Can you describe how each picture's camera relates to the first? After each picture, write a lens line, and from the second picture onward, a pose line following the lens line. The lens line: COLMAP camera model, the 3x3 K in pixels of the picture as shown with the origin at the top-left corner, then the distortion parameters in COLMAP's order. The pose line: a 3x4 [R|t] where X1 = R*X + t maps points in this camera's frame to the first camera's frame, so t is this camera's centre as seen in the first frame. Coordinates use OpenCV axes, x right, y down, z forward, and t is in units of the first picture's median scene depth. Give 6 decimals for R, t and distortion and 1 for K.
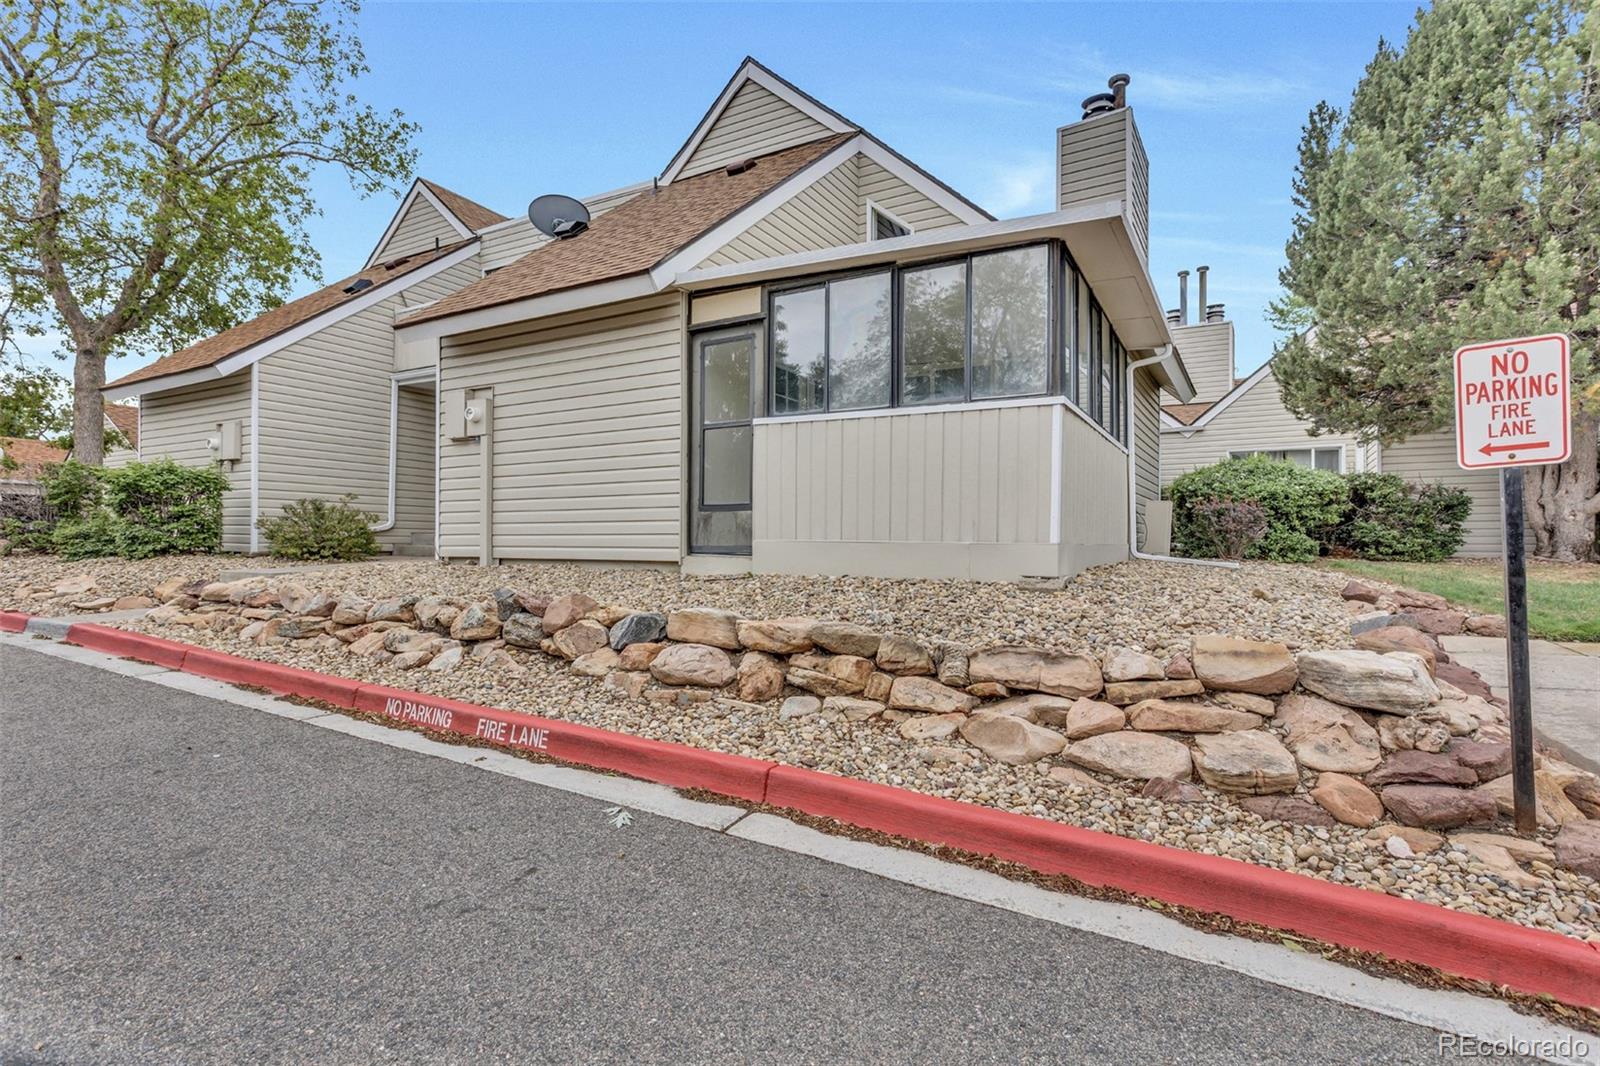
lens RADIAL K [[810.0, 0, 796.8], [0, 810.0, 534.2], [0, 0, 1]] dist [-0.002105, 0.000363]
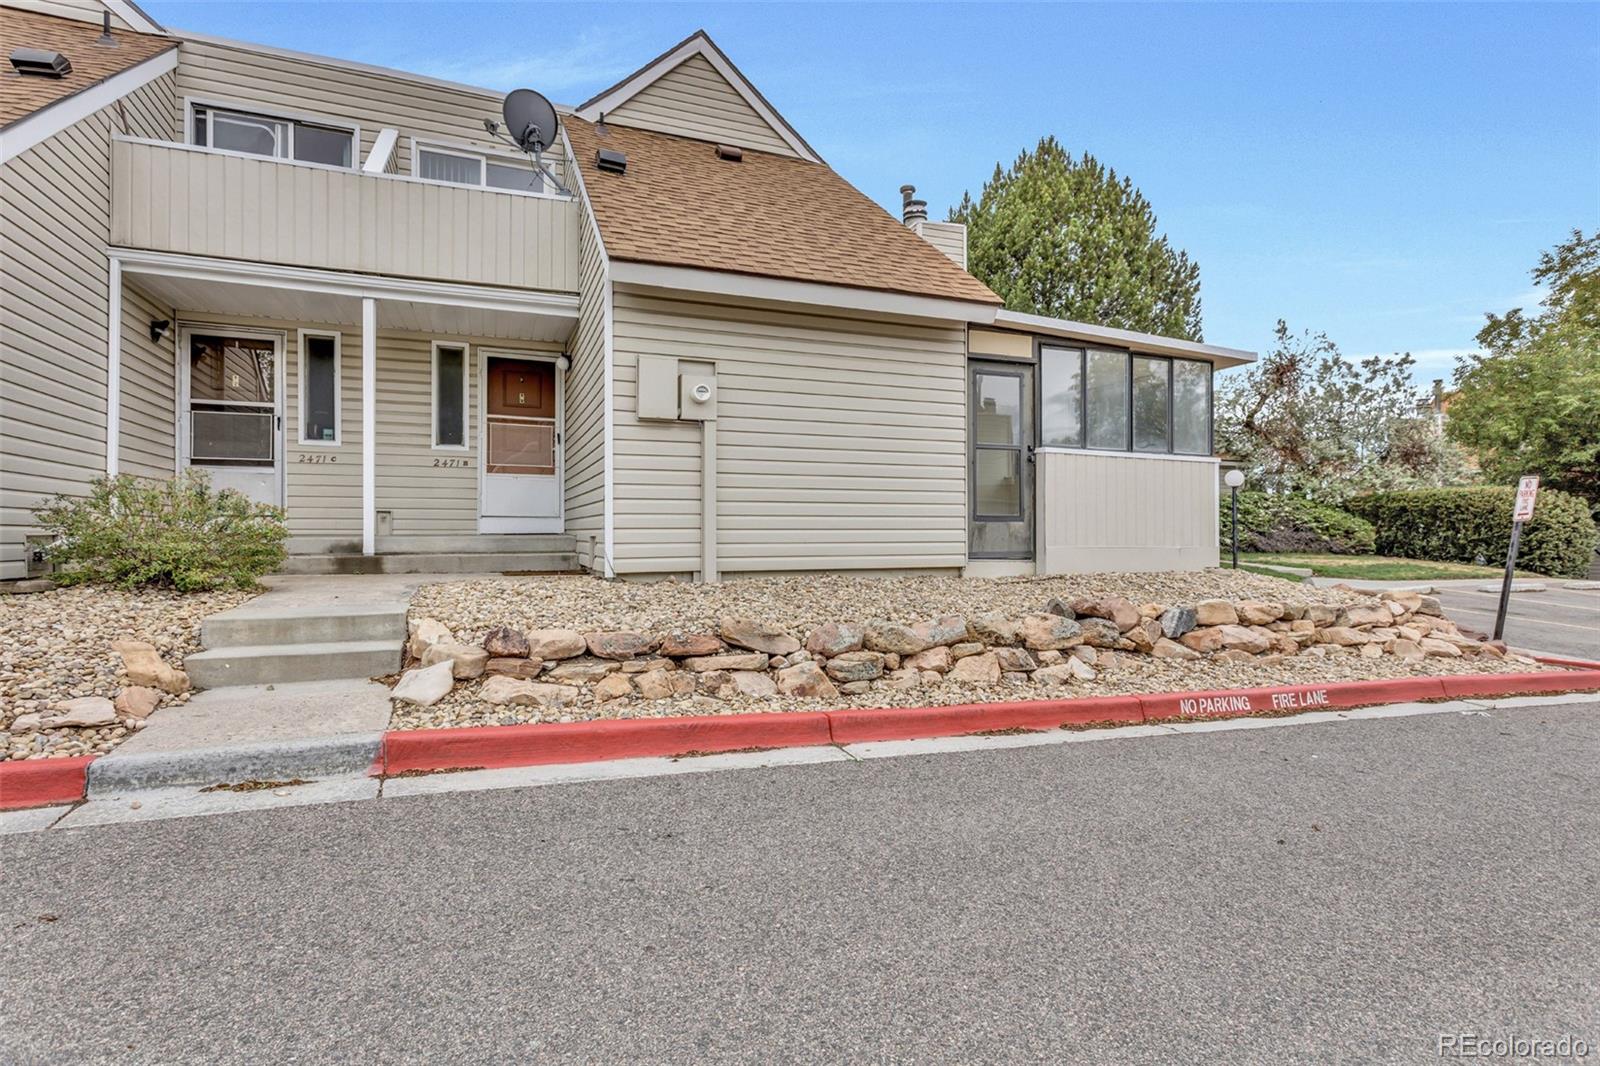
lens RADIAL K [[810.0, 0, 805.4], [0, 810.0, 533.5], [0, 0, 1]] dist [-0.002105, 0.000363]
pose [[0.611466, -0.004151, 0.791260, -1.152009], [-0.006402, 0.999928, 0.010194, -0.021572], [-0.791245, -0.011299, 0.611395, 0.503035]]
